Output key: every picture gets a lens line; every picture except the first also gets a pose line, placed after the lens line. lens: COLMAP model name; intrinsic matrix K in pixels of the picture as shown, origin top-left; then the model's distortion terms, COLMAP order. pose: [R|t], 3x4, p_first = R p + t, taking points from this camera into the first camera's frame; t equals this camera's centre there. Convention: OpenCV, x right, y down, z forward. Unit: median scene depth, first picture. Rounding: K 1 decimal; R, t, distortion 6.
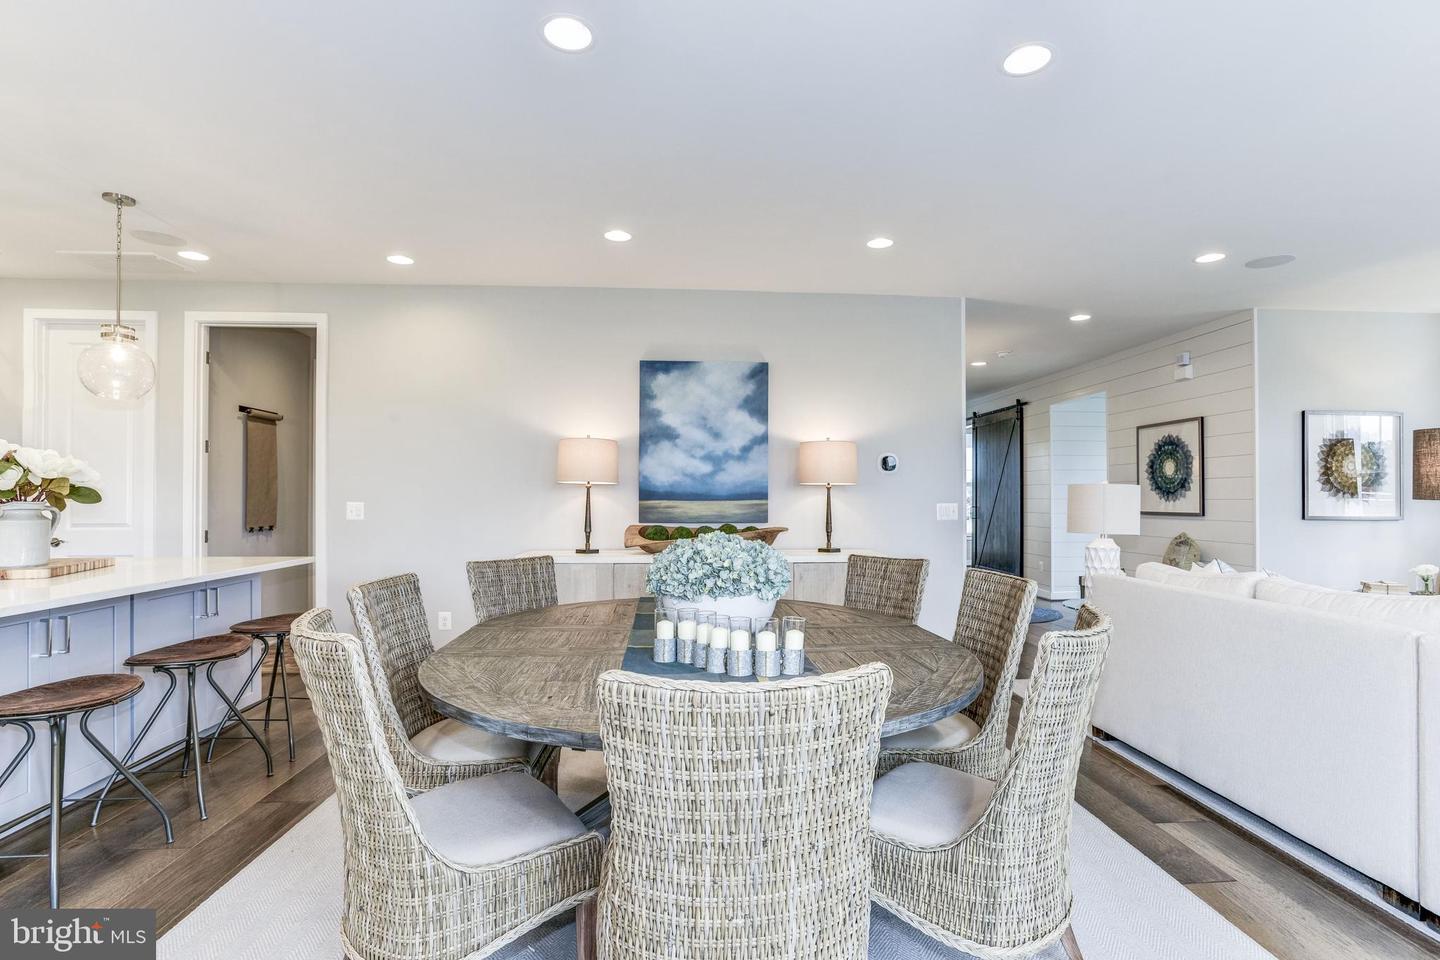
lens RADIAL K [[702.6, 0, 732.4], [0, 702.6, 490.6], [0, 0, 1]] dist [-0.051742, 0.022947]
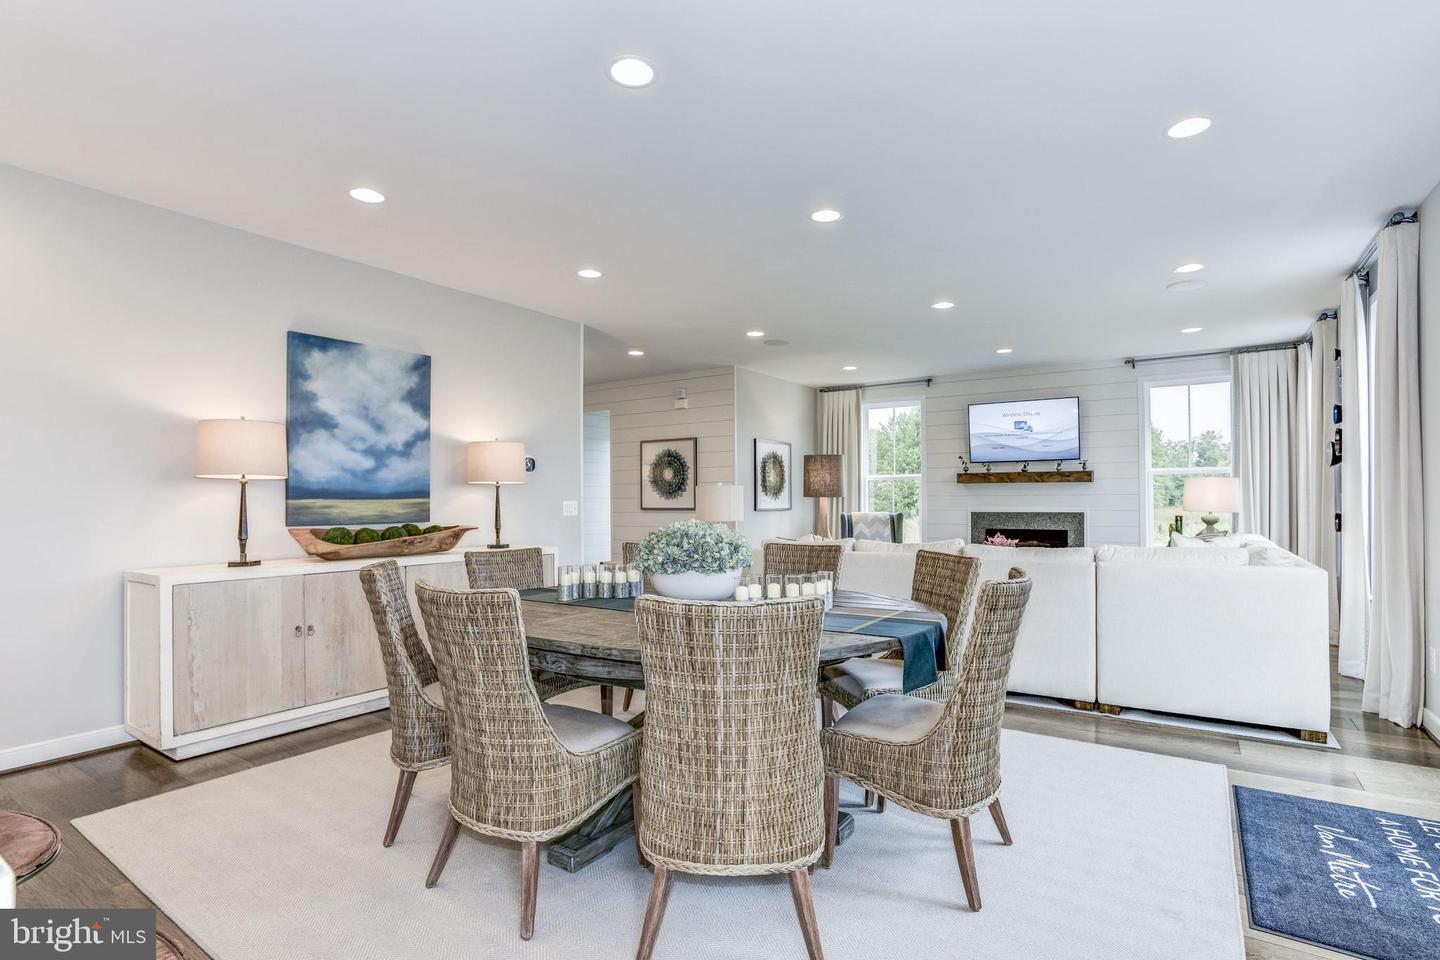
lens RADIAL K [[702.6, 0, 737.9], [0, 702.6, 491.4], [0, 0, 1]] dist [-0.051742, 0.022947]
pose [[0.616001, 0.004424, 0.787733, -0.445097], [-0.003799, 0.999989, -0.002645, 0.004530], [-0.787736, -0.001363, 0.616012, 0.081457]]
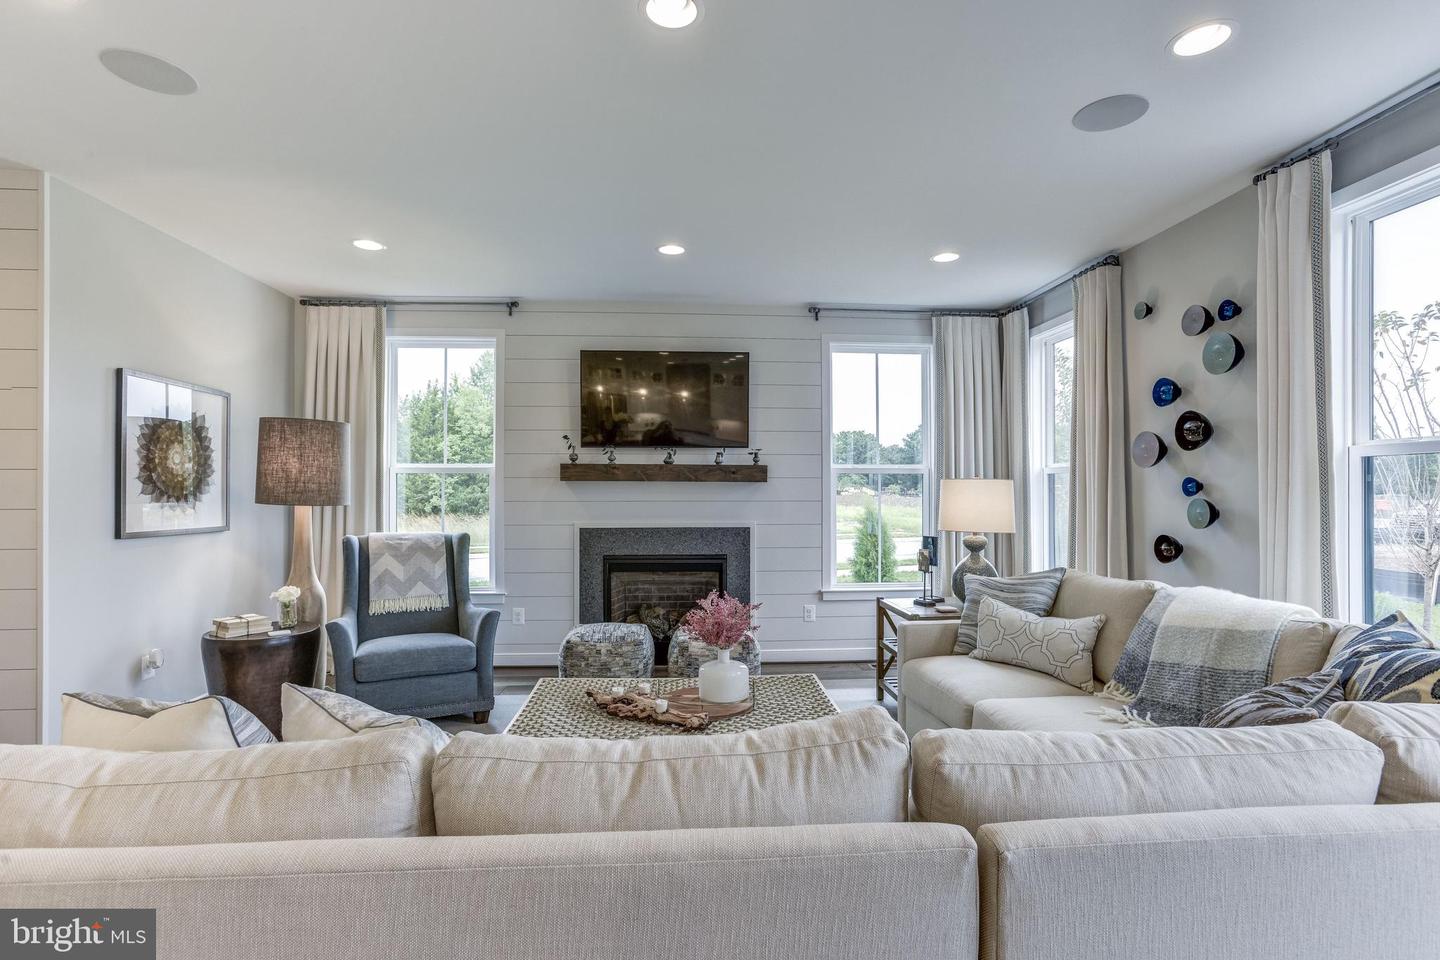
lens RADIAL K [[702.6, 0, 719.0], [0, 702.6, 488.4], [0, 0, 1]] dist [-0.051742, 0.022947]
pose [[0.010101, 0.004079, 0.999941, 0.220501], [-0.012397, 0.999915, -0.003954, -0.009627], [-0.999872, -0.012357, 0.010150, 0.472967]]
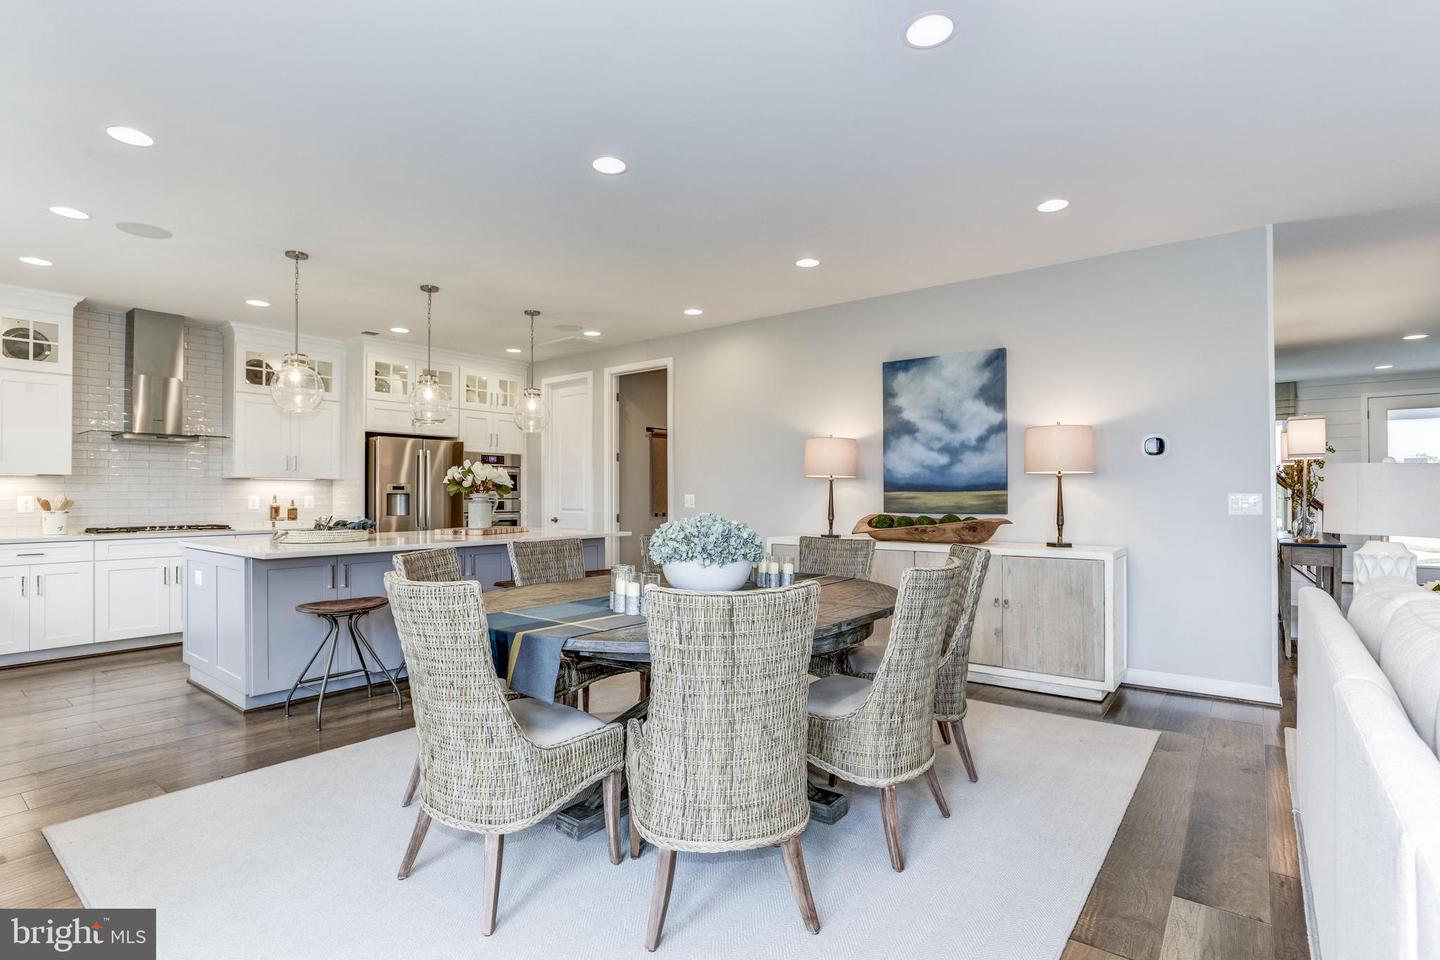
lens RADIAL K [[702.6, 0, 724.9], [0, 702.6, 489.7], [0, 0, 1]] dist [-0.051742, 0.022947]
pose [[0.734148, -0.007620, -0.678947, 0.418935], [0.010540, 0.999944, 0.000174, 0.007824], [0.678908, -0.007283, 0.734187, 0.040617]]
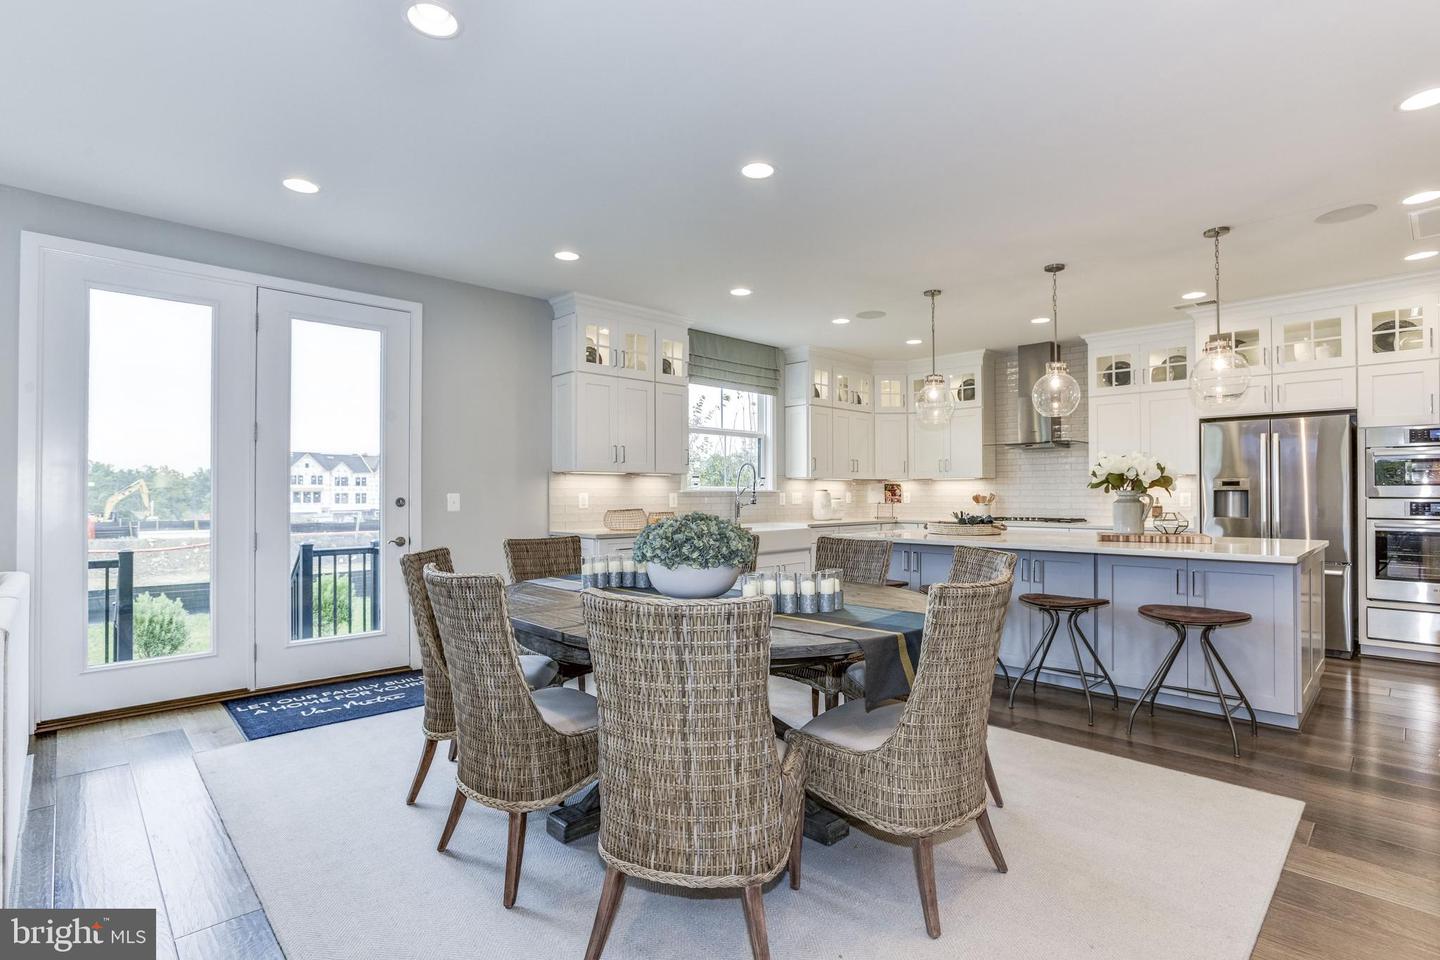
lens RADIAL K [[702.6, 0, 720.4], [0, 702.6, 485.5], [0, 0, 1]] dist [-0.051742, 0.022947]
pose [[-0.771357, -0.007259, -0.636361, 0.350060], [0.007983, 0.999746, -0.021080, 0.017763], [0.636352, -0.021340, -0.771103, 0.926178]]
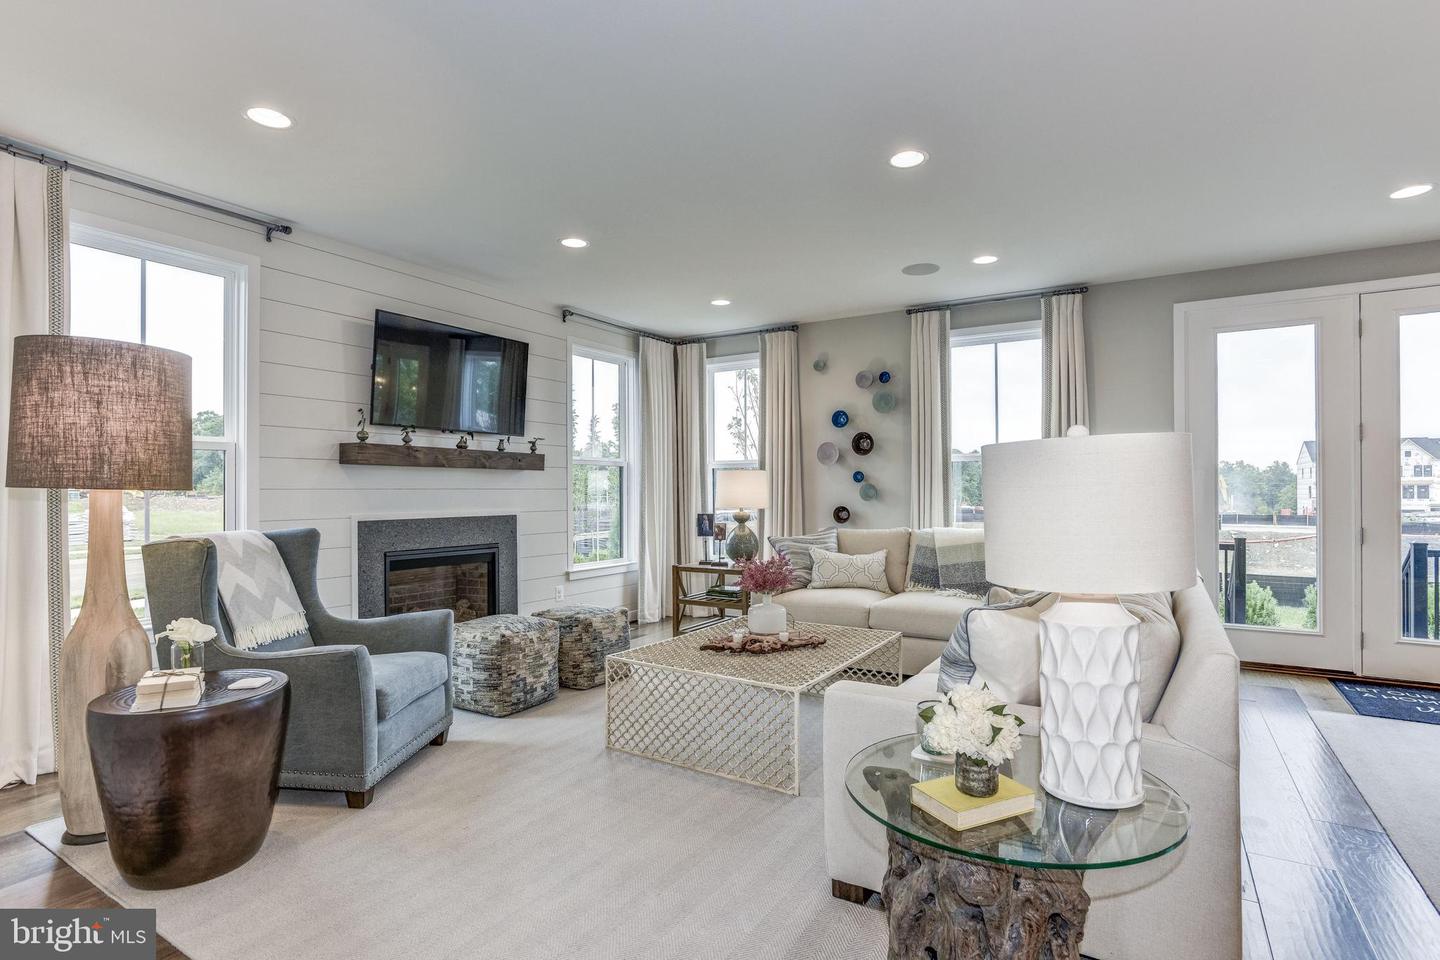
lens RADIAL K [[702.6, 0, 726.6], [0, 702.6, 490.4], [0, 0, 1]] dist [-0.051742, 0.022947]
pose [[-0.805720, 0.002499, 0.592291, 0.391296], [-0.003721, 0.999950, -0.009280, 0.016300], [-0.592285, -0.009681, -0.805671, 1.117116]]
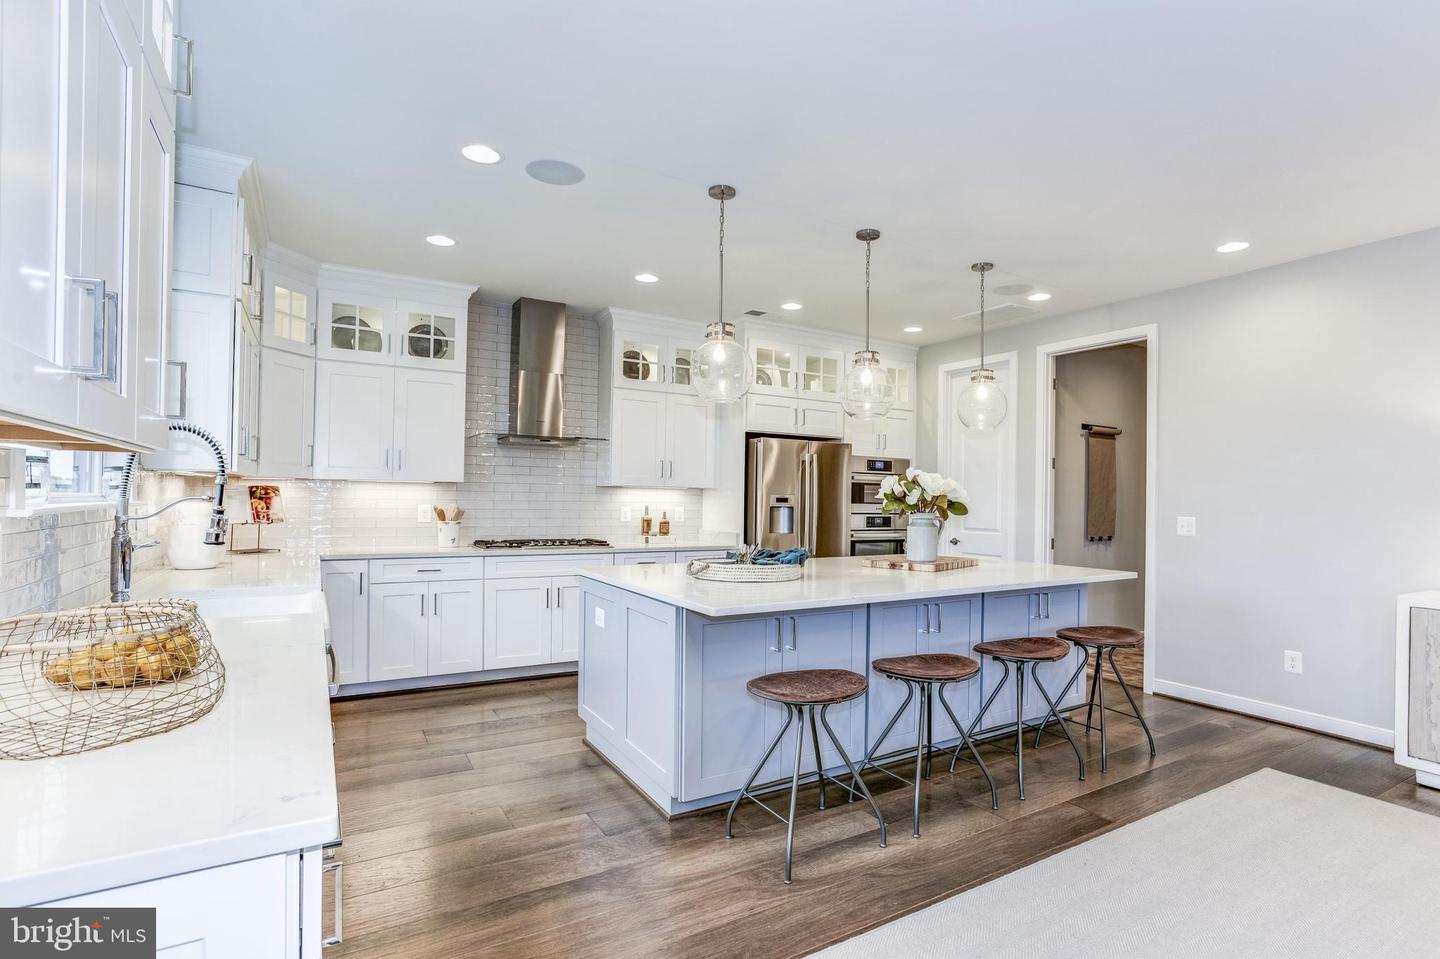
lens RADIAL K [[702.6, 0, 750.1], [0, 702.6, 499.4], [0, 0, 1]] dist [-0.051742, 0.022947]
pose [[0.458076, 0.008311, -0.888874, 0.017170], [-0.005397, 0.999964, 0.006569, -0.009991], [0.888896, 0.001789, 0.458105, 0.038772]]
